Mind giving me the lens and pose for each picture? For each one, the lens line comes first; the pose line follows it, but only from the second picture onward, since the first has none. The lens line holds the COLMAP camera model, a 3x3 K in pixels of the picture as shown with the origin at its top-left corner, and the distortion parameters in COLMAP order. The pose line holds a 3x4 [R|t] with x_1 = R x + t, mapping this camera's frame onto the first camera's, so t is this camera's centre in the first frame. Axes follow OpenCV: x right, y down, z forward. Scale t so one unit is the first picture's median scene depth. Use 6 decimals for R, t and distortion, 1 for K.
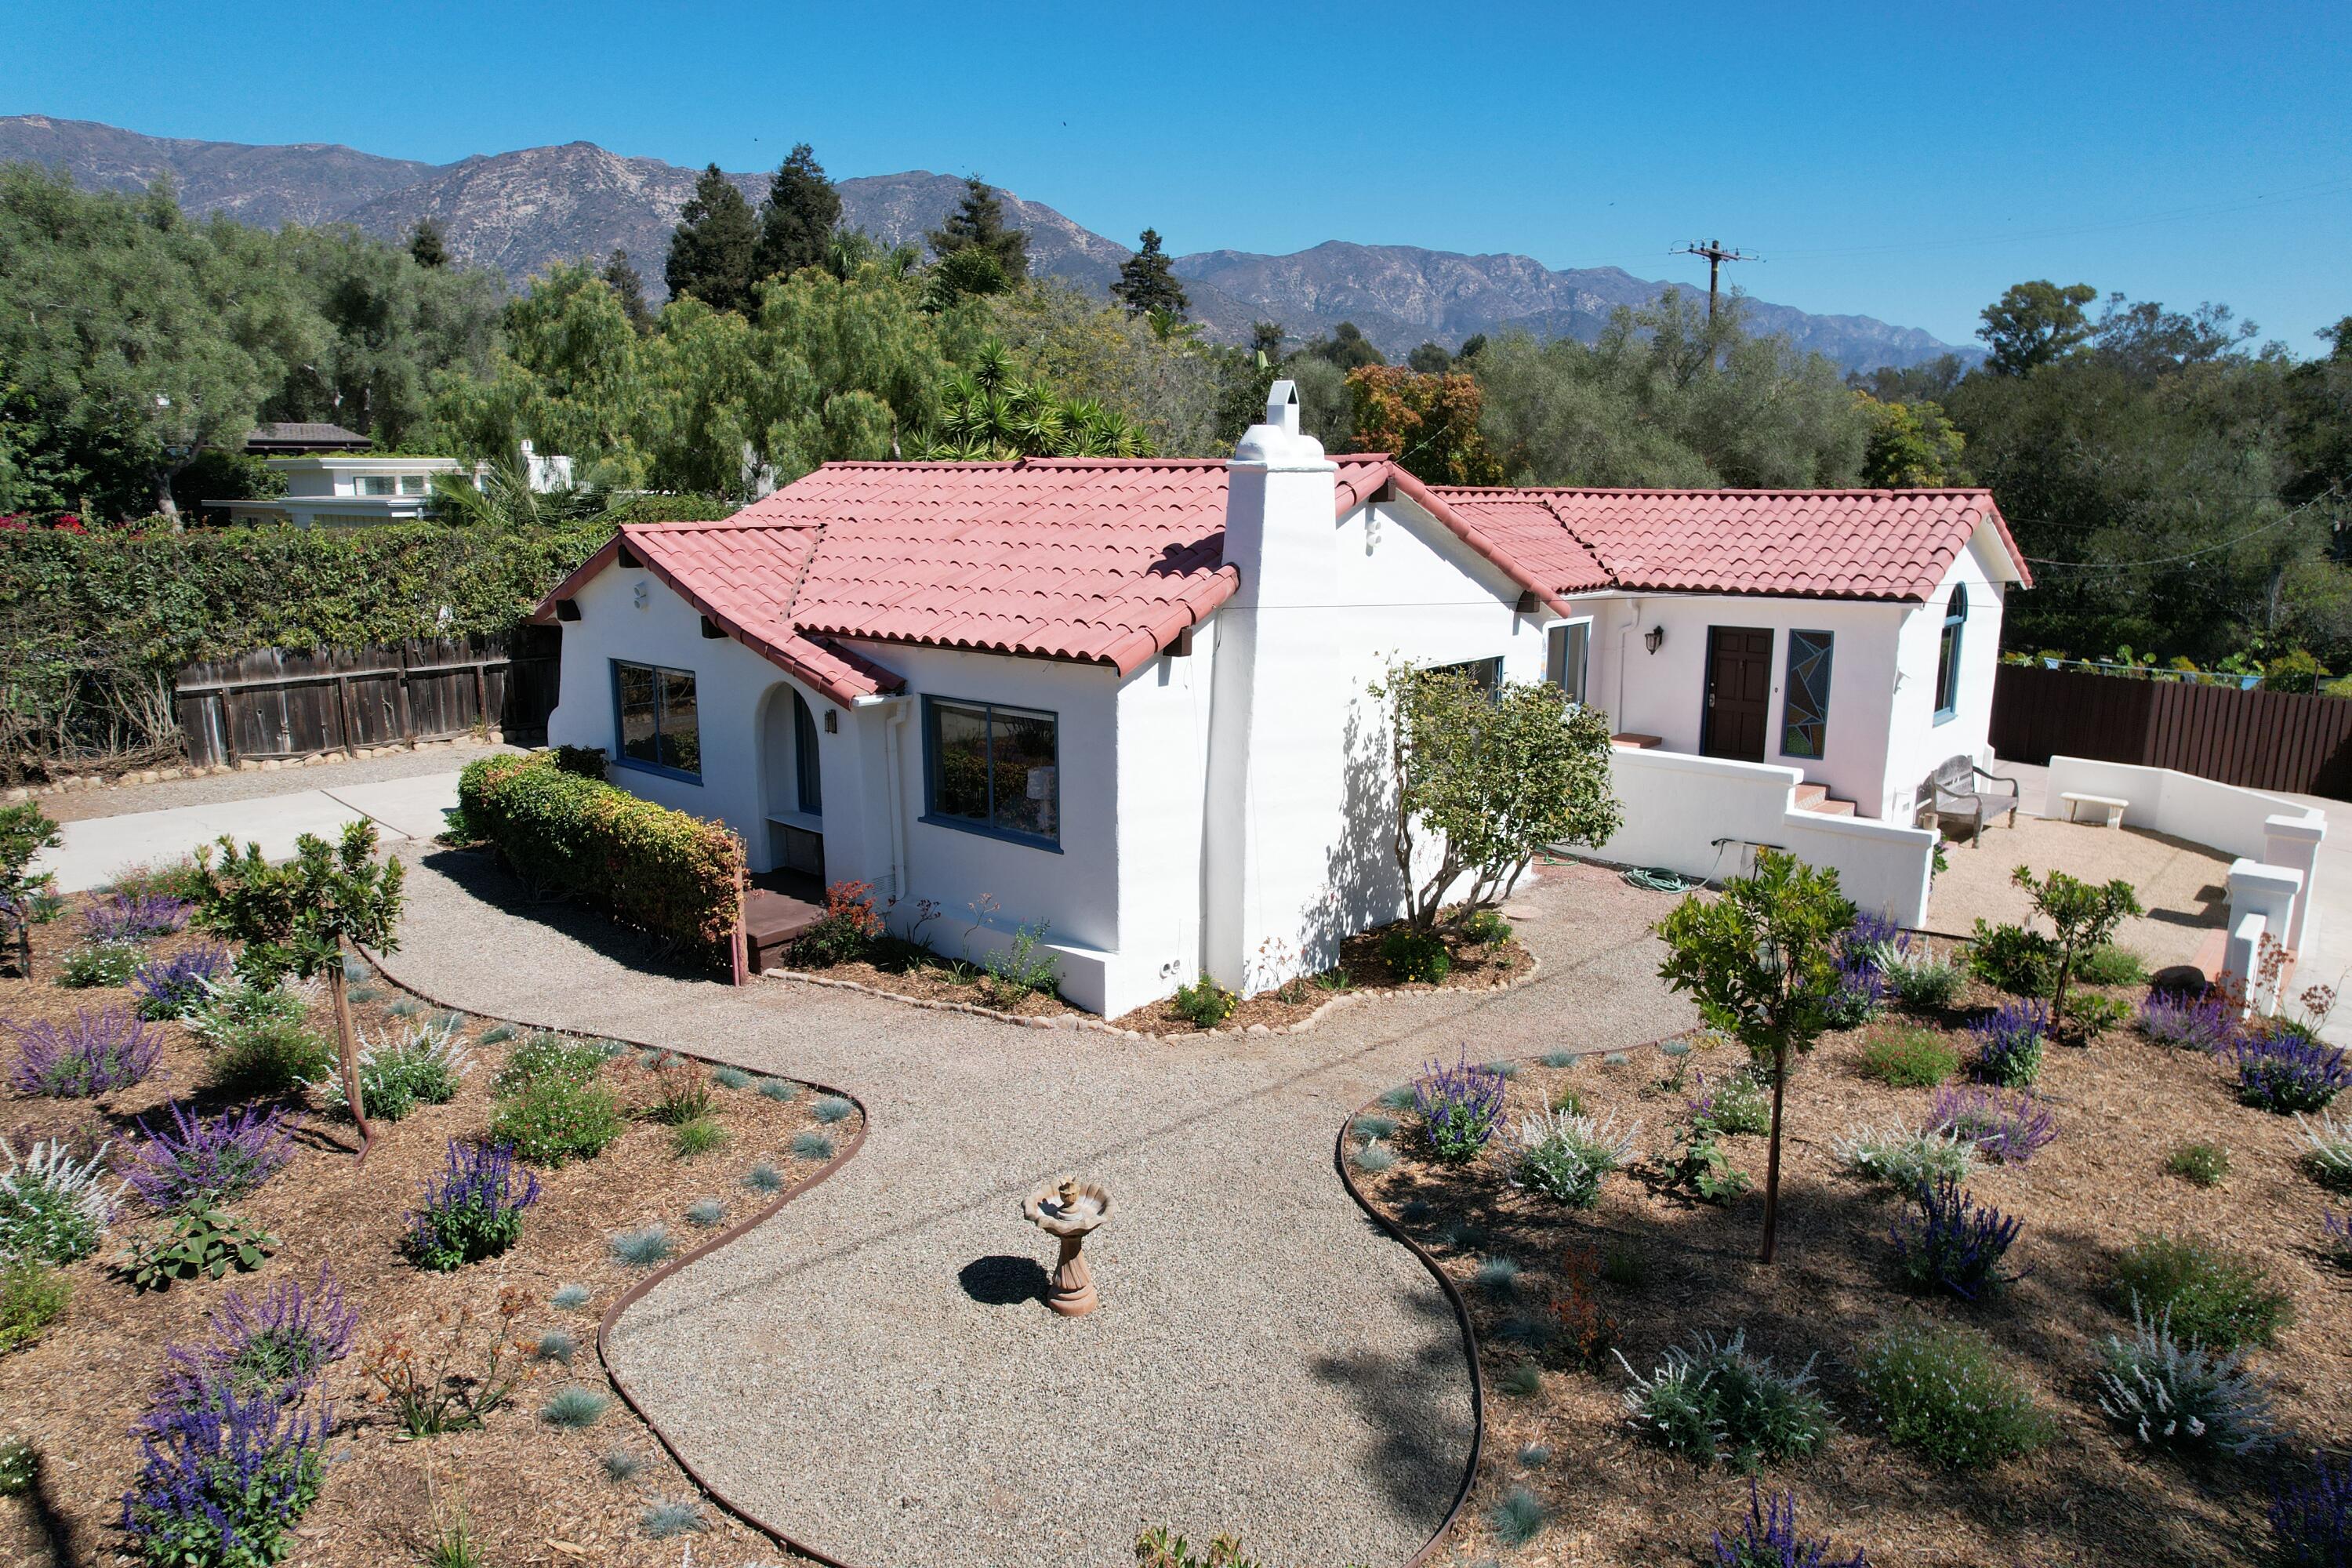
lens RADIAL K [[1507.6, 0, 1186.0], [0, 1507.6, 789.4], [0, 0, 1]] dist [-0.080736, 0.073145]
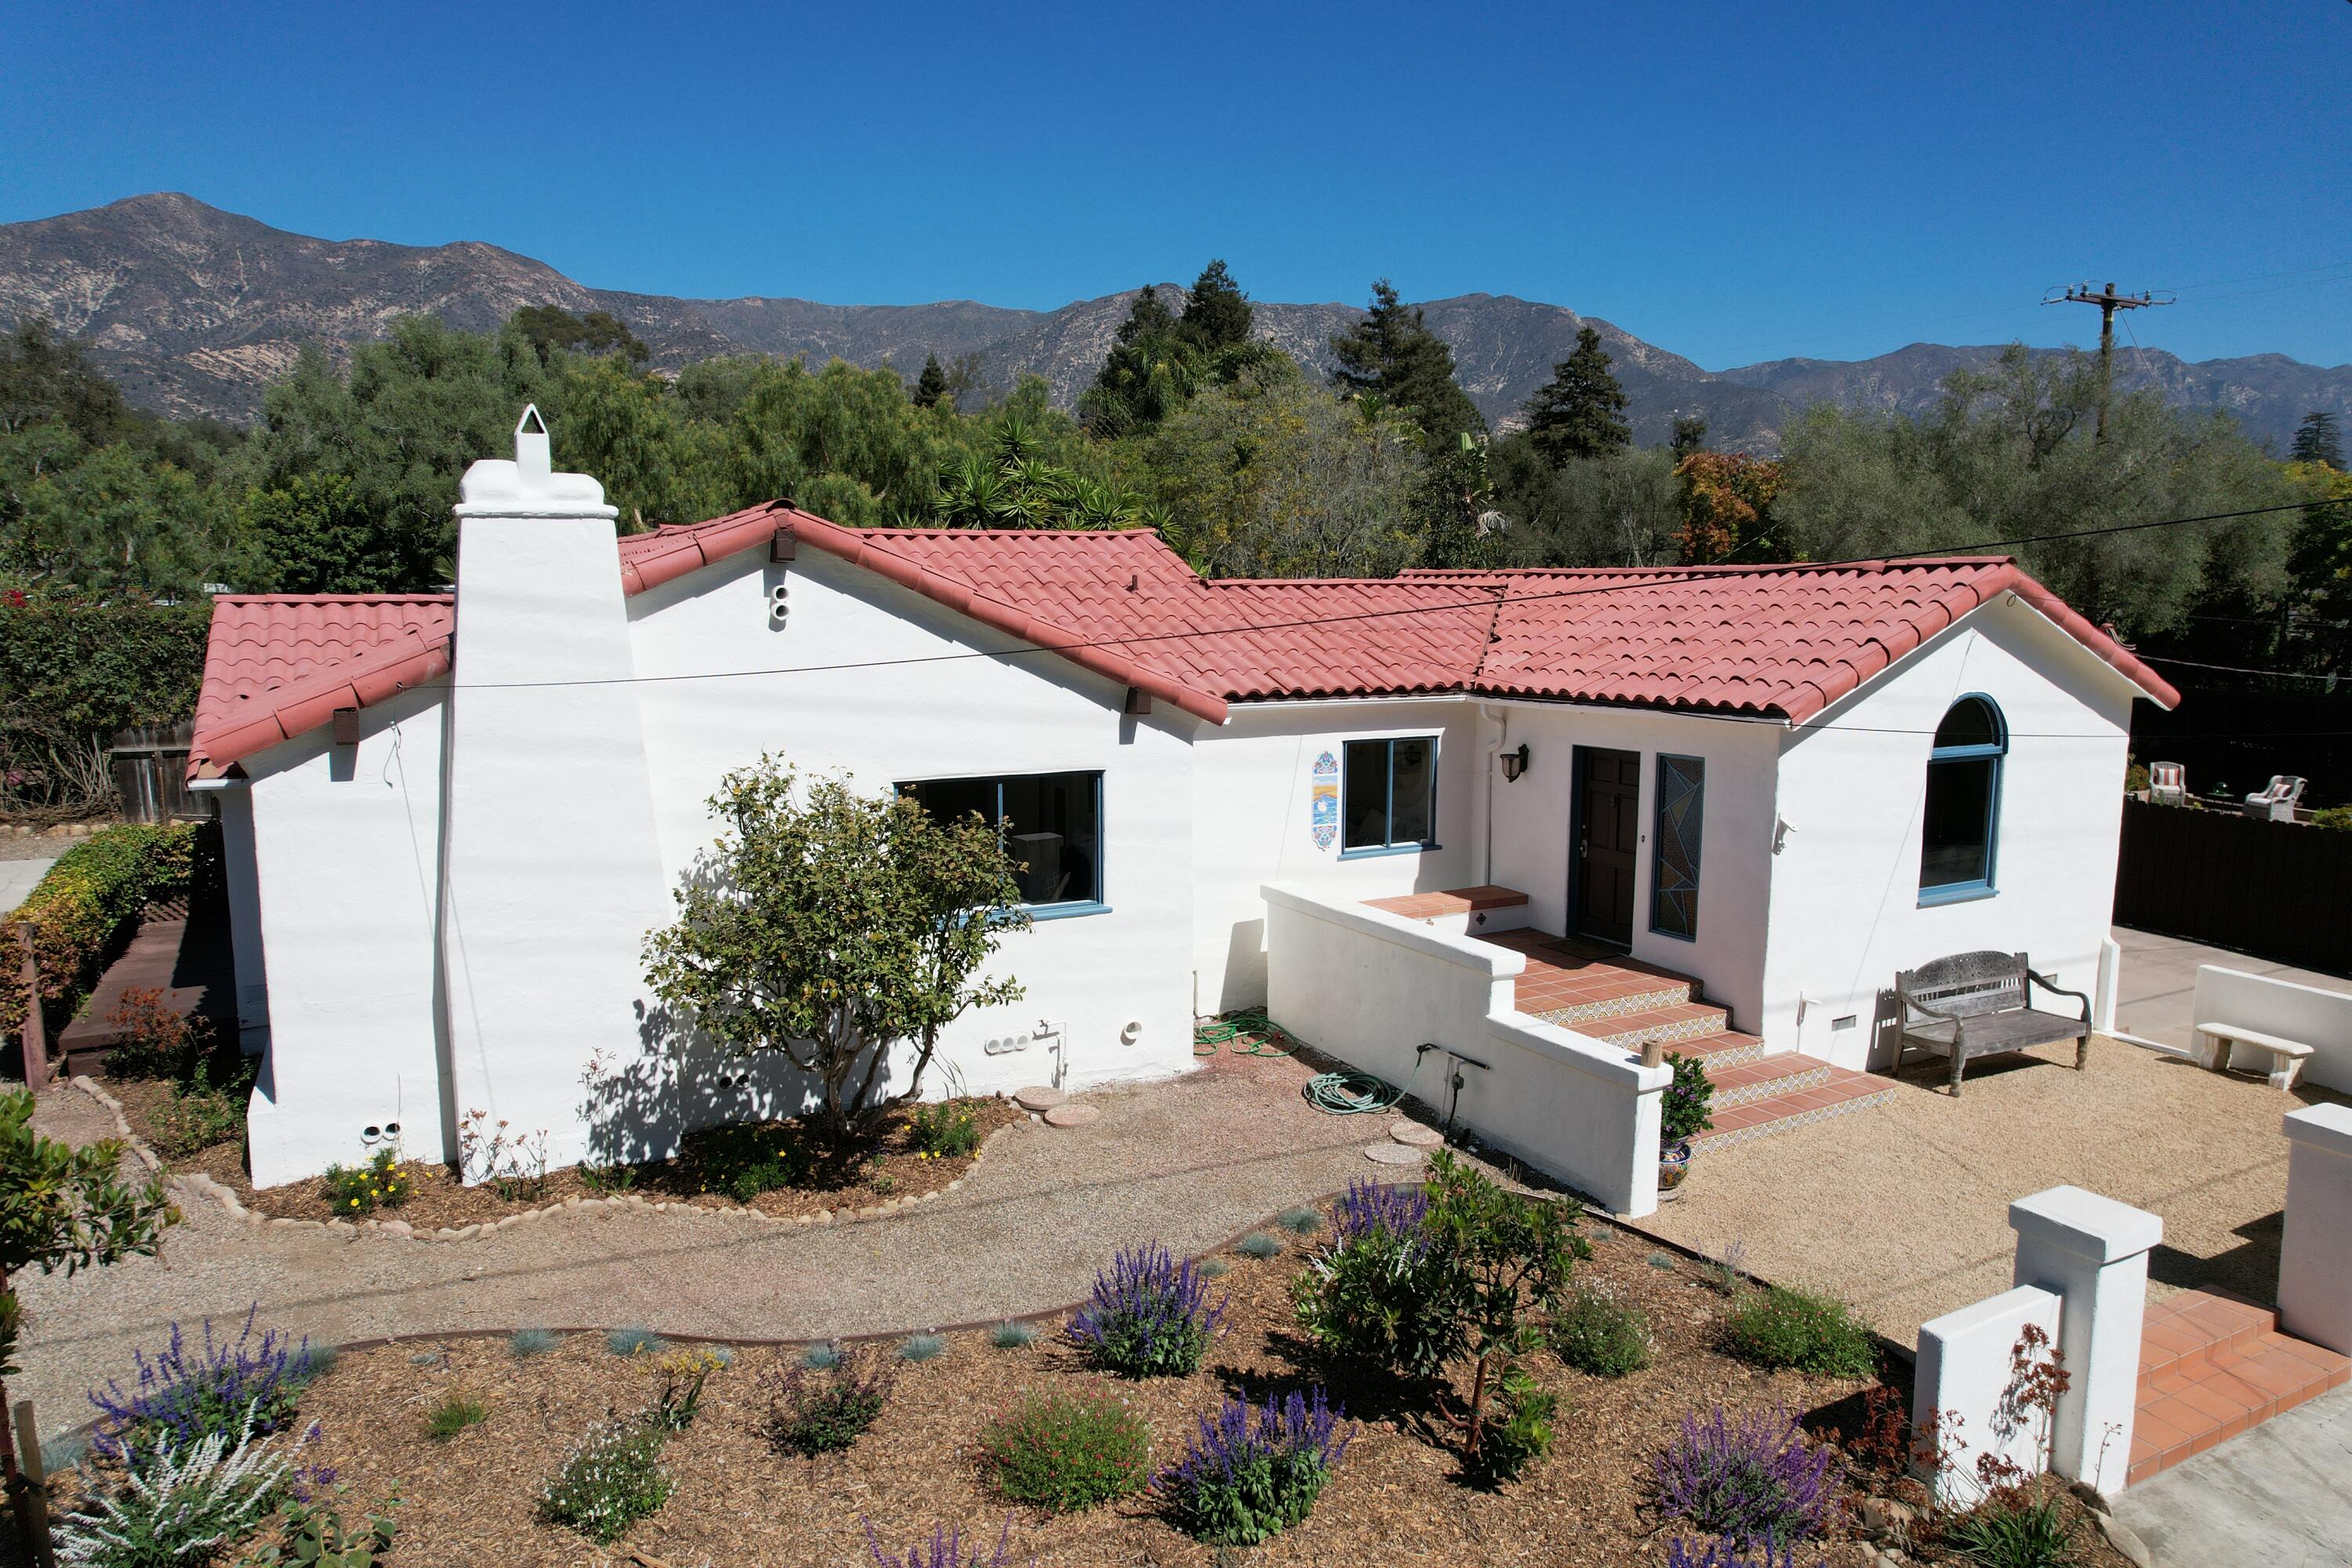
lens RADIAL K [[1507.6, 0, 1186.0], [0, 1507.6, 789.4], [0, 0, 1]] dist [-0.080736, 0.073145]
pose [[0.937464, 0.047186, -0.344869, 0.435407], [-0.072614, 0.995482, -0.061184, -0.030968], [0.340424, 0.082401, 0.936655, 0.260150]]
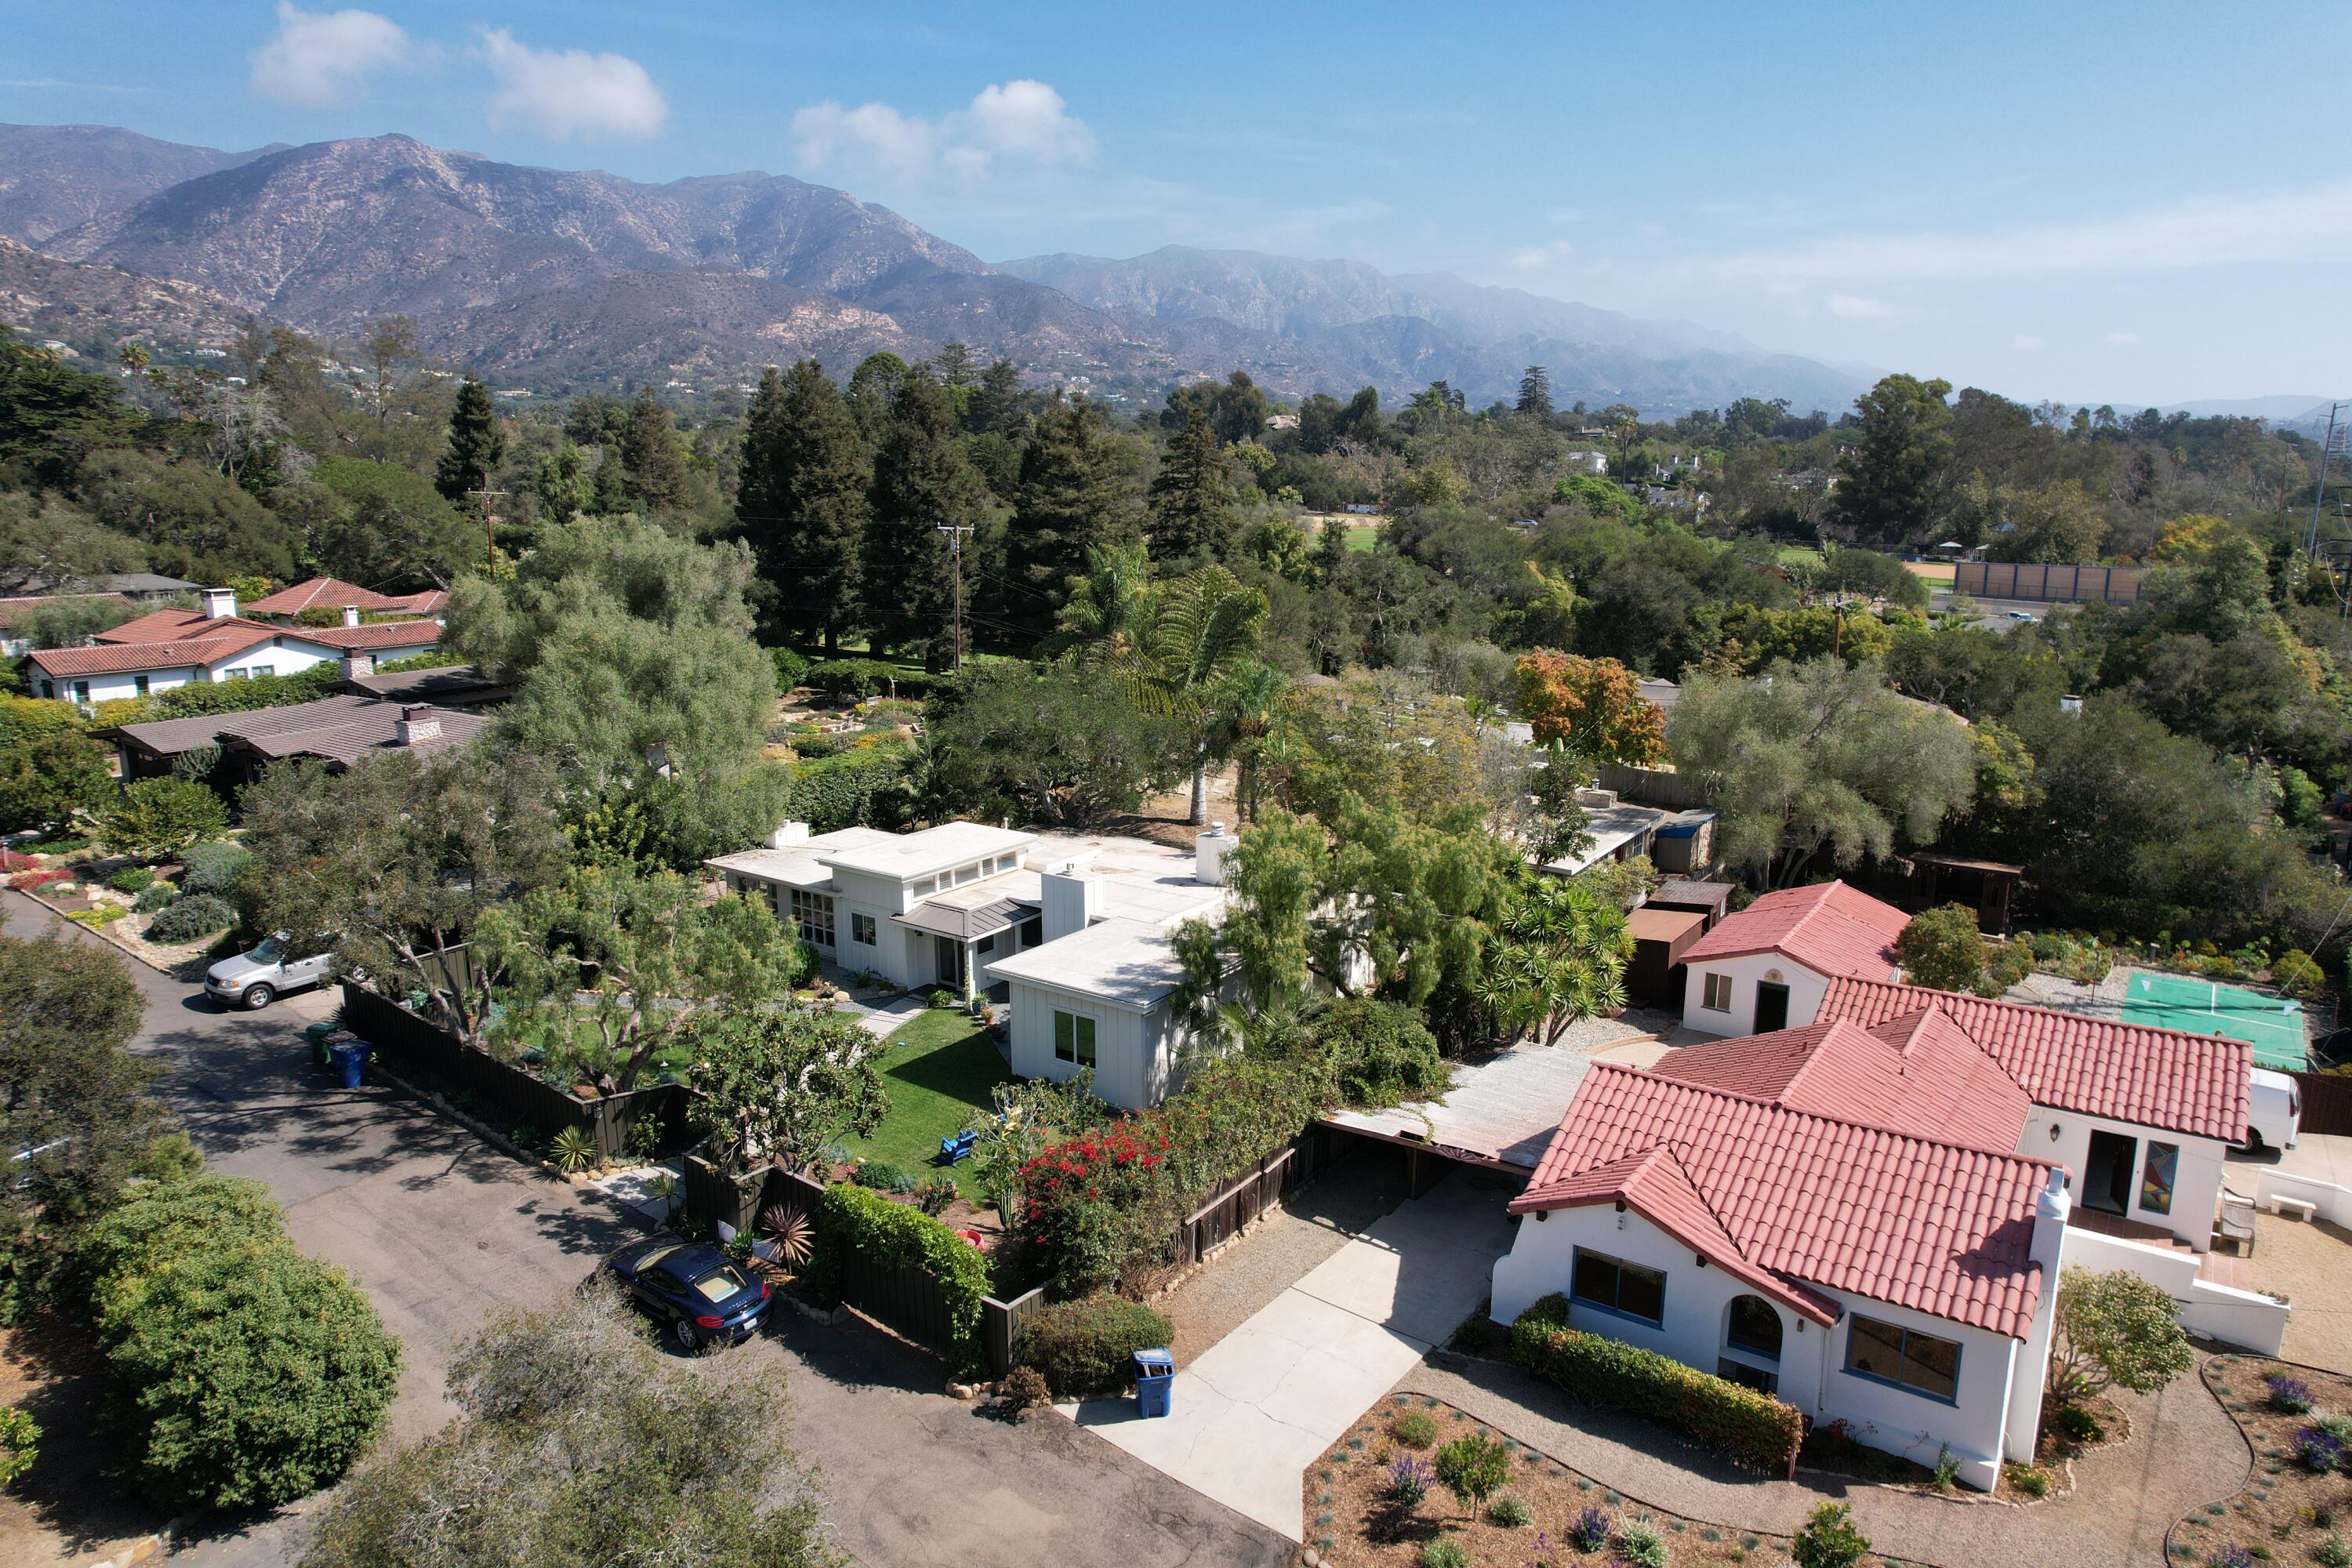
lens RADIAL K [[1507.6, 0, 1186.0], [0, 1507.6, 789.4], [0, 0, 1]] dist [-0.080736, 0.073145]
pose [[0.994692, -0.021900, 0.100541, -0.839767], [0.021936, 0.999759, 0.000741, -0.526769], [-0.100533, 0.001469, 0.994933, -0.560612]]
